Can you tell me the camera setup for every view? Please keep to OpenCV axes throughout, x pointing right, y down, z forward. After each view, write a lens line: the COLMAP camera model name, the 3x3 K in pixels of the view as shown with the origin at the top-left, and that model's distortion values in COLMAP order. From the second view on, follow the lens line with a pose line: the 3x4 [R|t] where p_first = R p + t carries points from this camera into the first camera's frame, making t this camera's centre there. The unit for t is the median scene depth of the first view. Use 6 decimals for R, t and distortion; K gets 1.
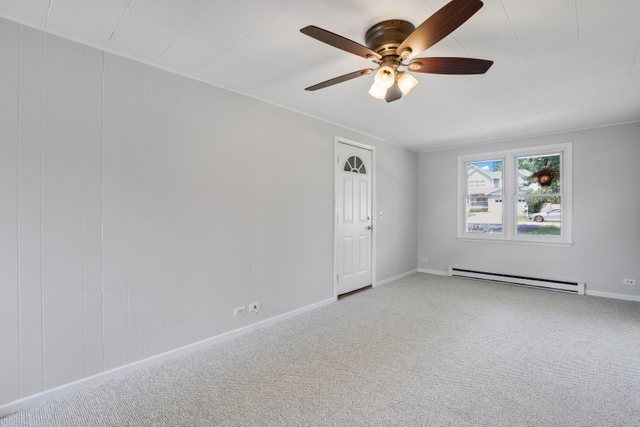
lens RADIAL K [[297.7, 0, 332.7], [0, 297.7, 212.2], [0, 0, 1]] dist [-0.015530, 0.000767]
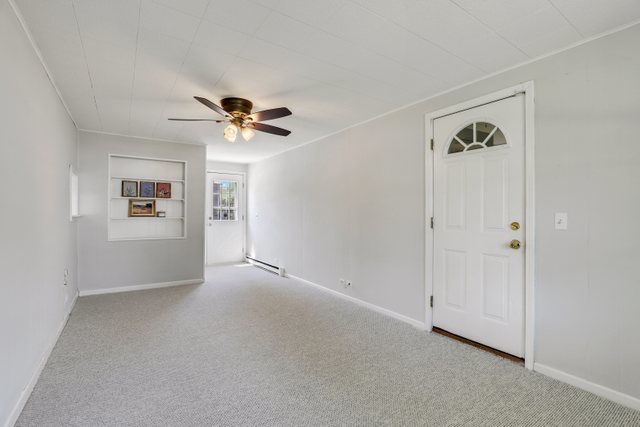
lens RADIAL K [[297.7, 0, 319.9], [0, 297.7, 210.8], [0, 0, 1]] dist [-0.015530, 0.000767]
pose [[-0.246663, -0.008063, -0.969068, 0.742096], [-0.011250, 0.999922, -0.005457, 0.000510], [0.969036, 0.009556, -0.246734, 0.834449]]
